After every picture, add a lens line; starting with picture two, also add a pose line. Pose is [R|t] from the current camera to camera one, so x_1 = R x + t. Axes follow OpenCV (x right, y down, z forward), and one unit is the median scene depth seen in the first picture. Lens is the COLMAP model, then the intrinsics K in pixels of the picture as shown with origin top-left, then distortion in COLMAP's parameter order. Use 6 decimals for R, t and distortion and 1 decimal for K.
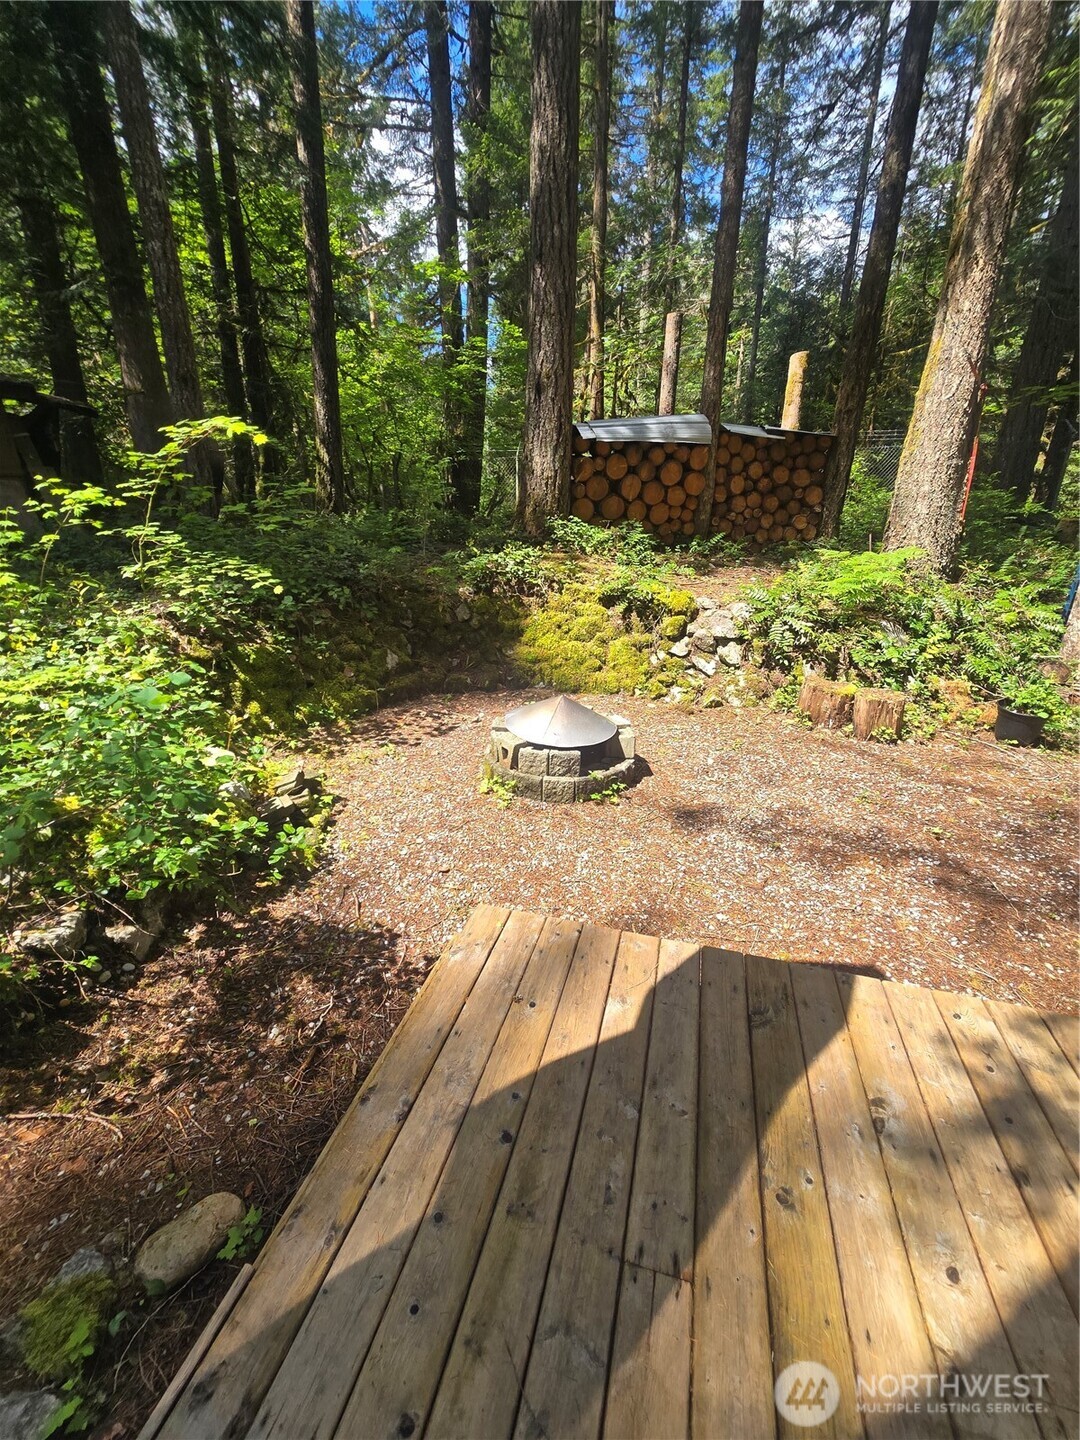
lens RADIAL K [[578.2, 0, 535.4], [0, 578.2, 721.7], [0, 0, 1]] dist [-0.006037, -0.000795]
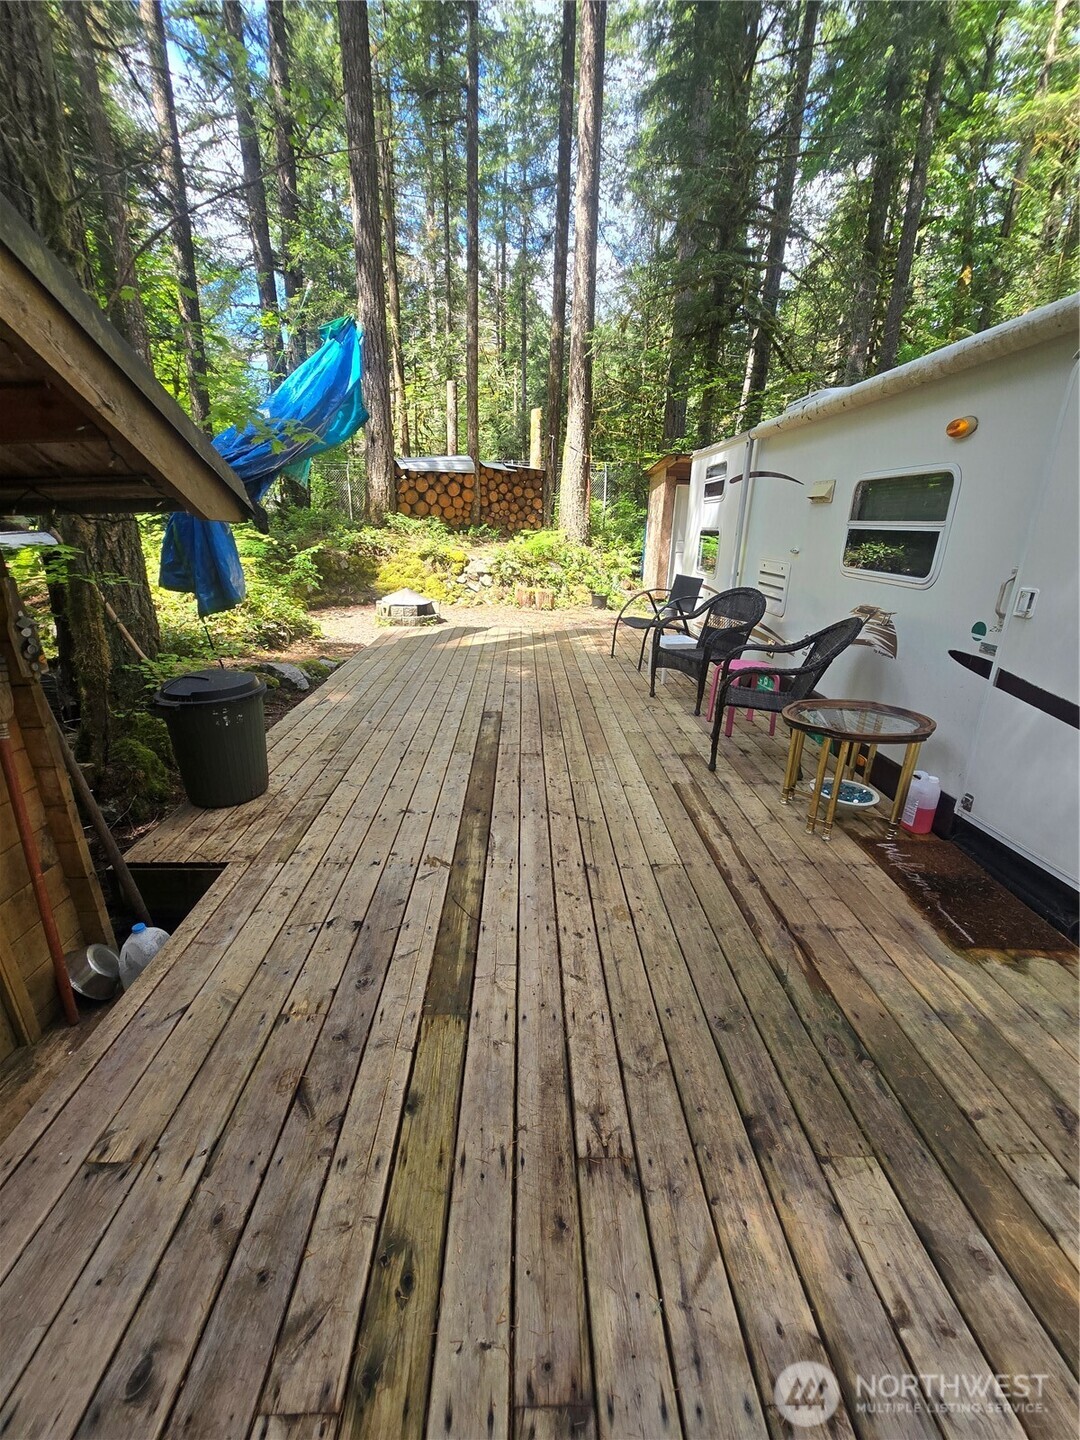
lens RADIAL K [[578.2, 0, 535.4], [0, 578.2, 721.7], [0, 0, 1]] dist [-0.006037, -0.000795]
pose [[0.953288, -0.087737, 0.289040, -0.132258], [0.088222, 0.996036, 0.011376, 0.374629], [-0.288892, 0.014655, 0.957249, -1.011381]]
